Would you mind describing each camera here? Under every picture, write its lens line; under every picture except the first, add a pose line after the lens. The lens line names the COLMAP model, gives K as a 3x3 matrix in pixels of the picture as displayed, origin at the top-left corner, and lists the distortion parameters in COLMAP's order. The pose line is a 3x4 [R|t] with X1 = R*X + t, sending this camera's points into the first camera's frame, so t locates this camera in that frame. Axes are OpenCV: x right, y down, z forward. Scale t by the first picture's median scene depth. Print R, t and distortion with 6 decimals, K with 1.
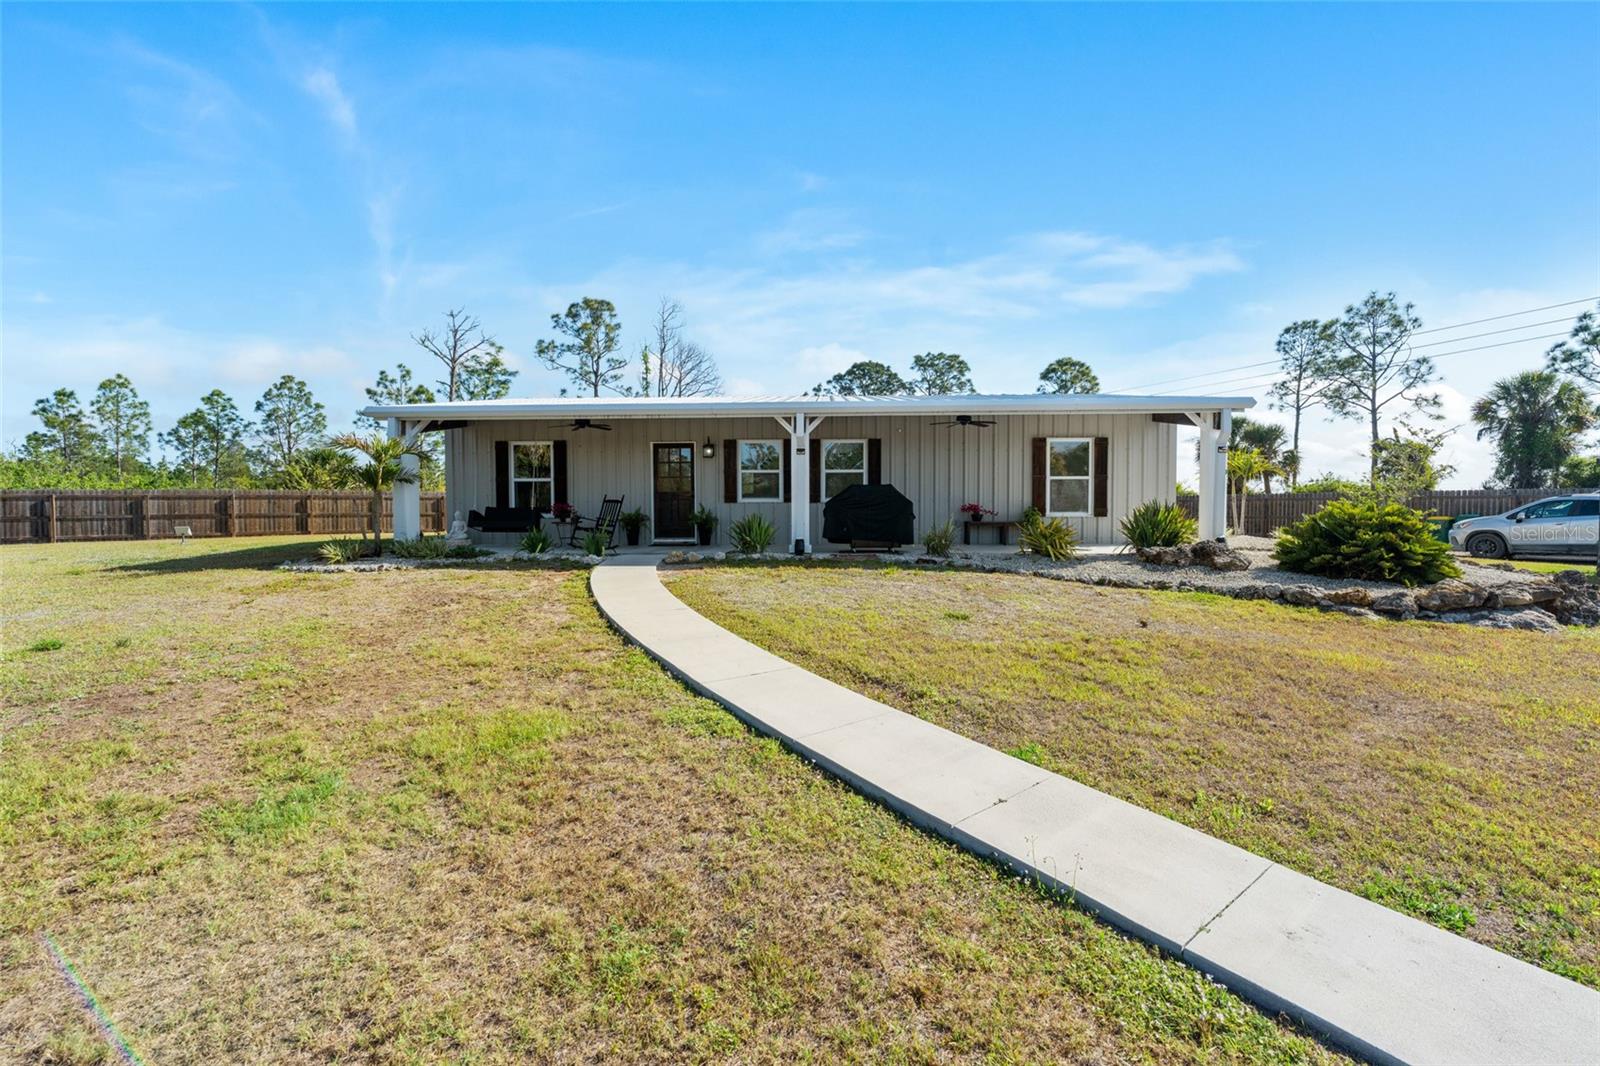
lens RADIAL K [[714.2, 0, 813.9], [0, 714.2, 512.0], [0, 0, 1]] dist [-0.004376, 0.001507]
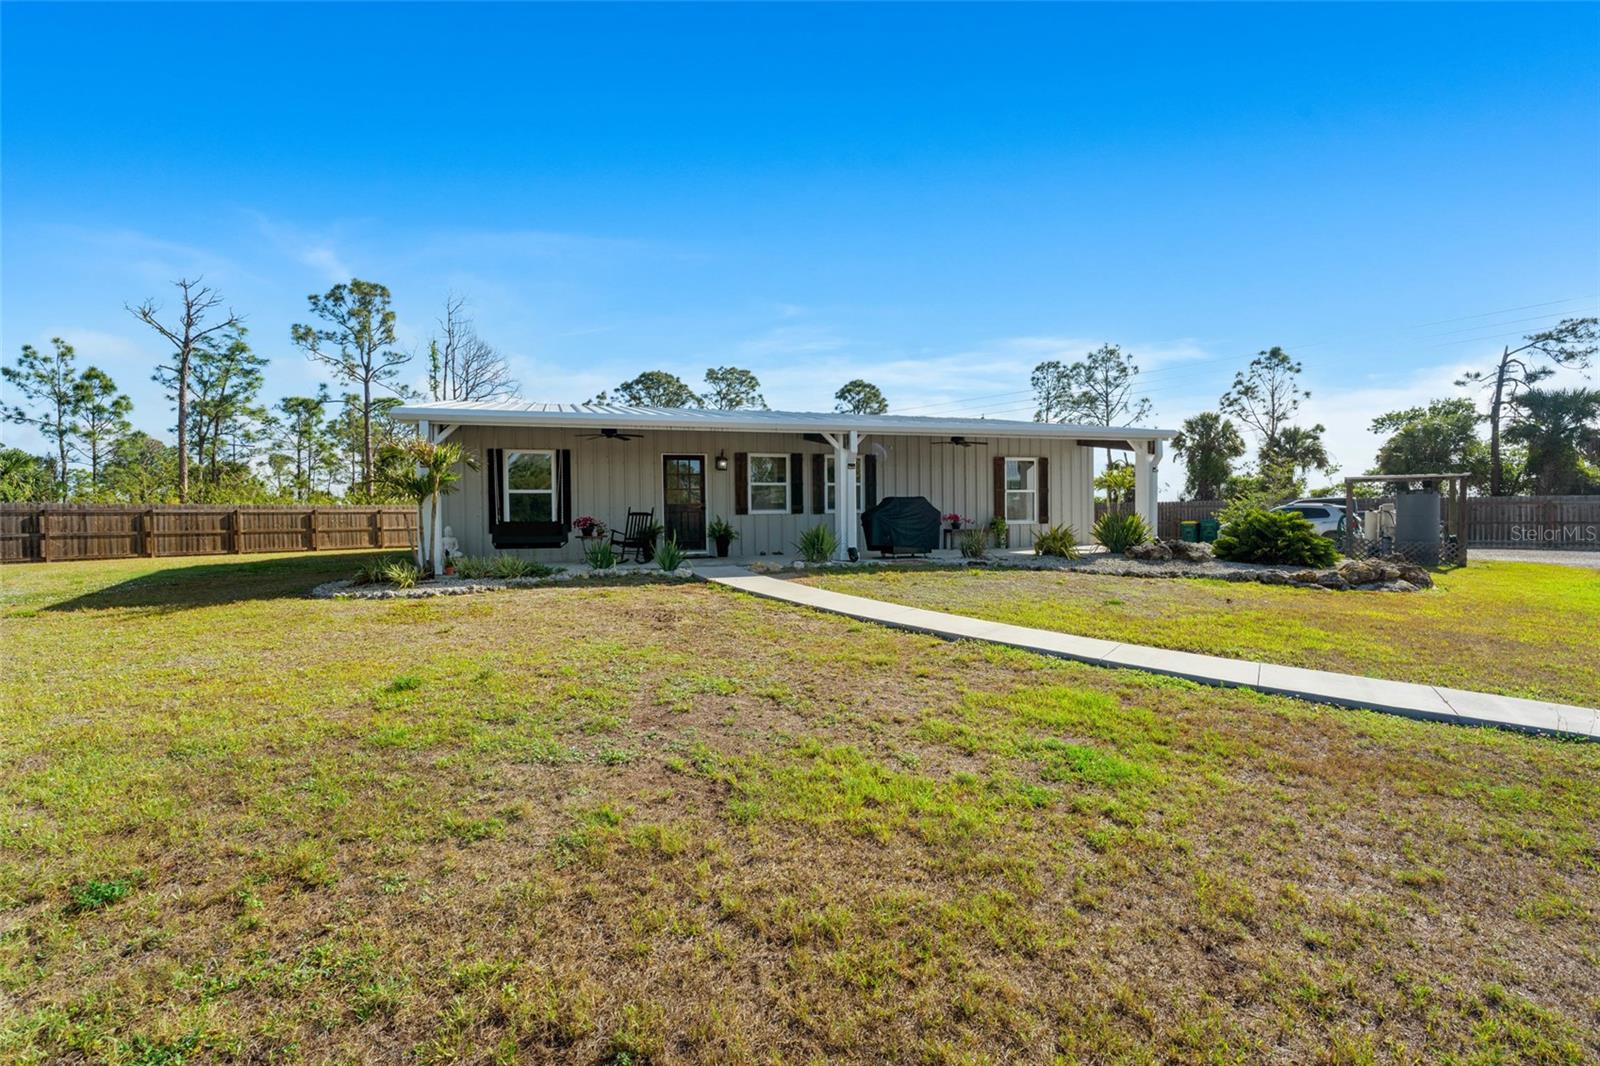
lens RADIAL K [[714.2, 0, 810.2], [0, 714.2, 525.1], [0, 0, 1]] dist [-0.004376, 0.001507]
pose [[0.937358, -0.013290, 0.348115, -0.130904], [0.012457, 0.999912, 0.004631, -0.000433], [-0.348146, -0.000005, 0.937440, 0.002456]]
